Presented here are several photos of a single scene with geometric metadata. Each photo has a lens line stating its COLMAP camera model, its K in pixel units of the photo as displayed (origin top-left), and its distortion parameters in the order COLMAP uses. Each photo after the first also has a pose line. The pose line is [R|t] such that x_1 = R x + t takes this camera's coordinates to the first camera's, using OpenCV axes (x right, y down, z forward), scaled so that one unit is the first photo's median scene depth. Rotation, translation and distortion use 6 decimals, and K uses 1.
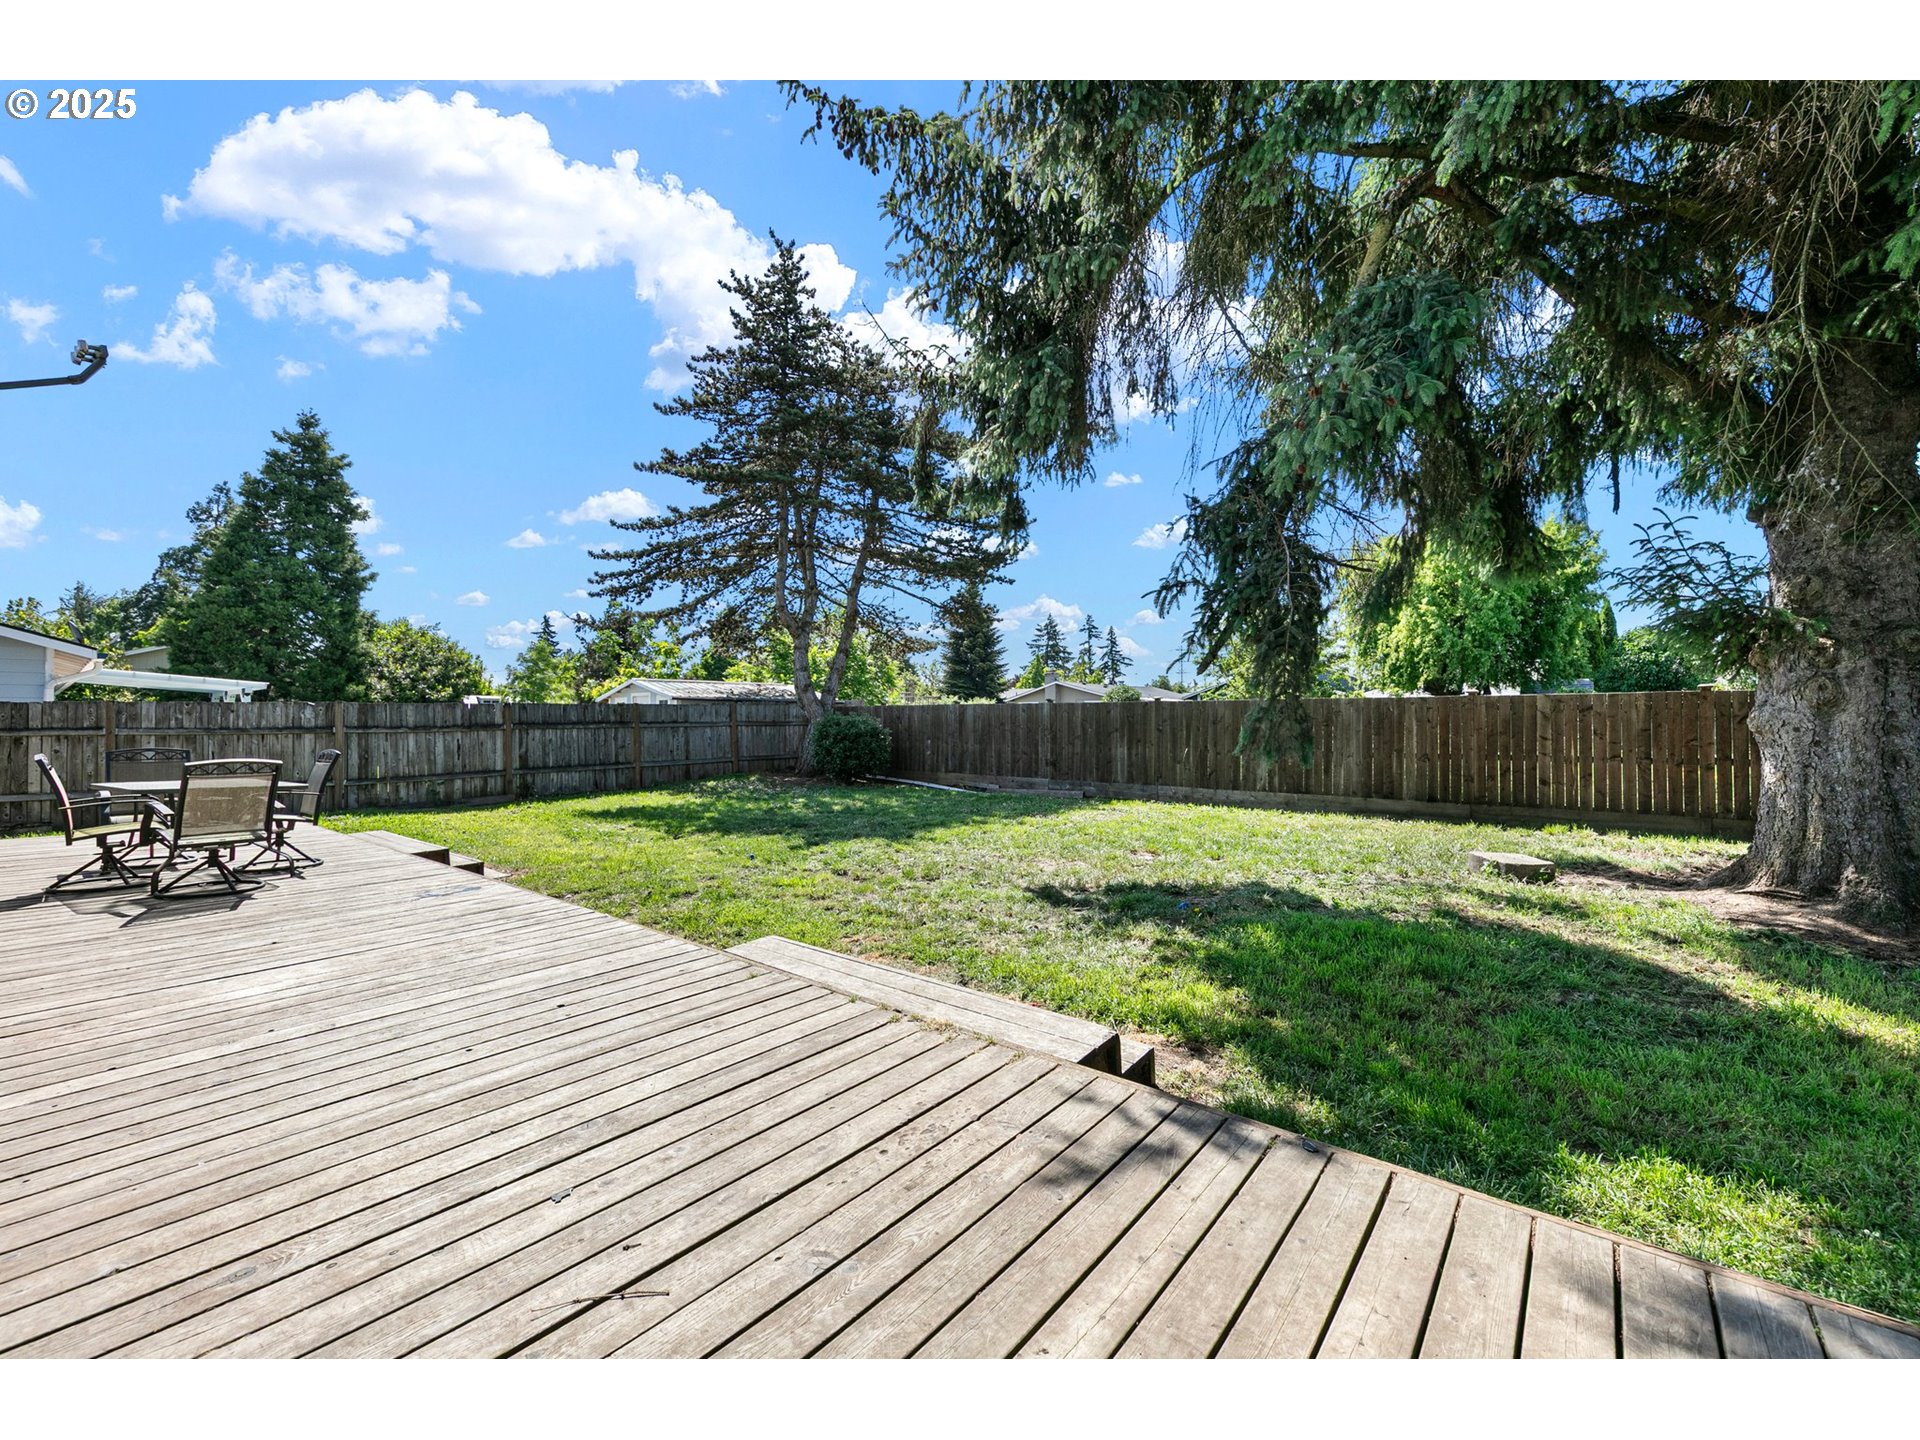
lens RADIAL K [[822.7, 0, 960.0], [0, 822.7, 720.0], [0, 0, 1]] dist [0.002732, 0.000474]
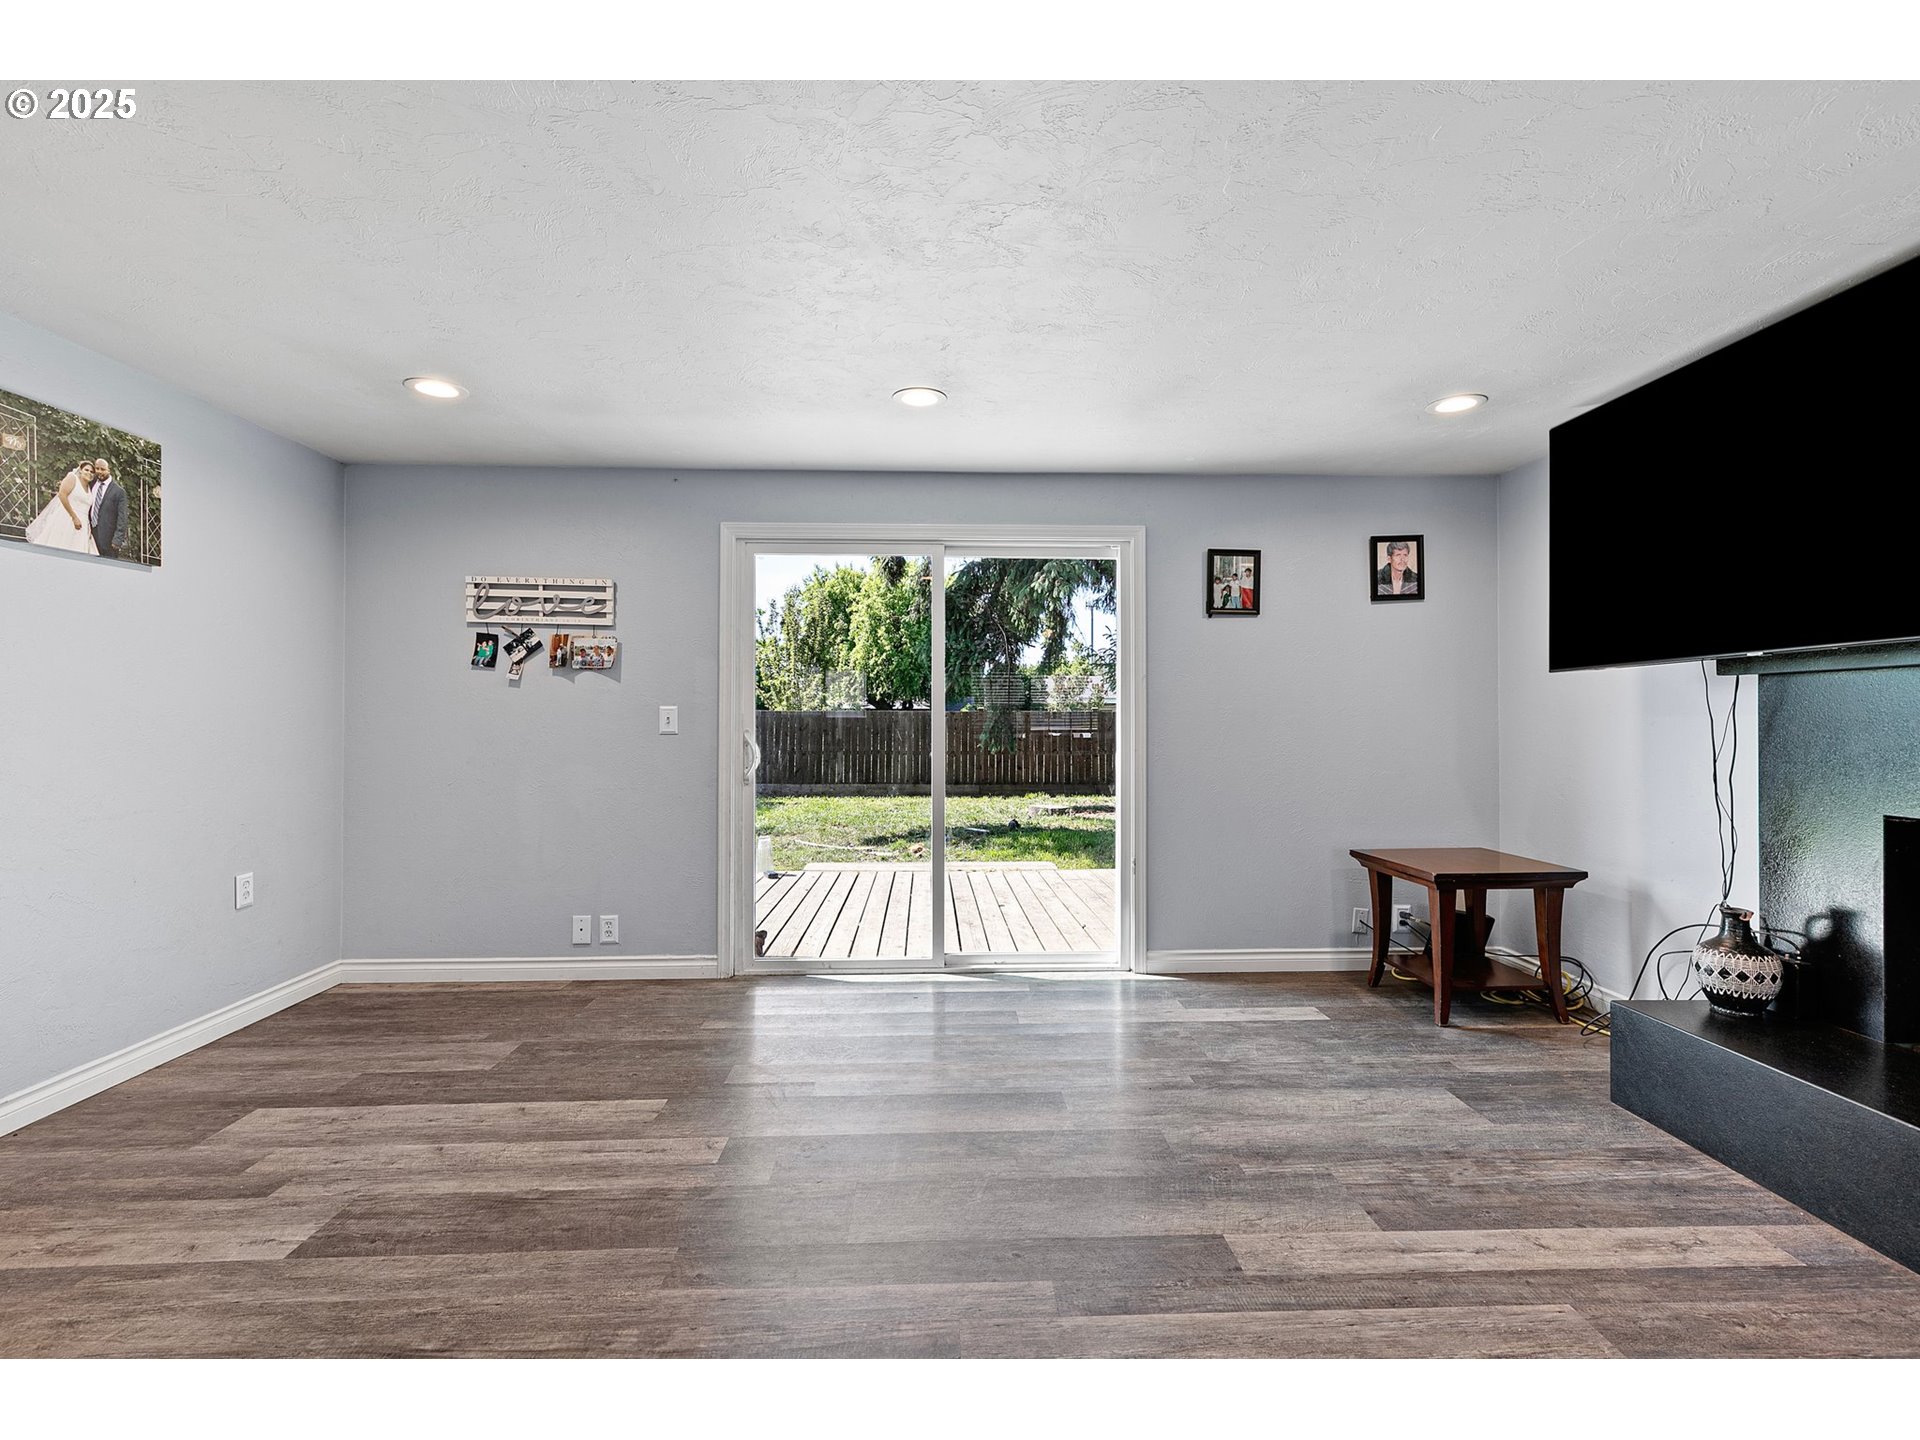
lens RADIAL K [[858.6, 0, 962.8], [0, 858.6, 711.5], [0, 0, 1]] dist [0.003522, 0.000123]
pose [[0.761560, 0.012198, 0.647980, -0.458111], [-0.000820, 0.999840, -0.017858, -0.003665], [-0.648094, 0.013069, 0.761448, -0.198390]]
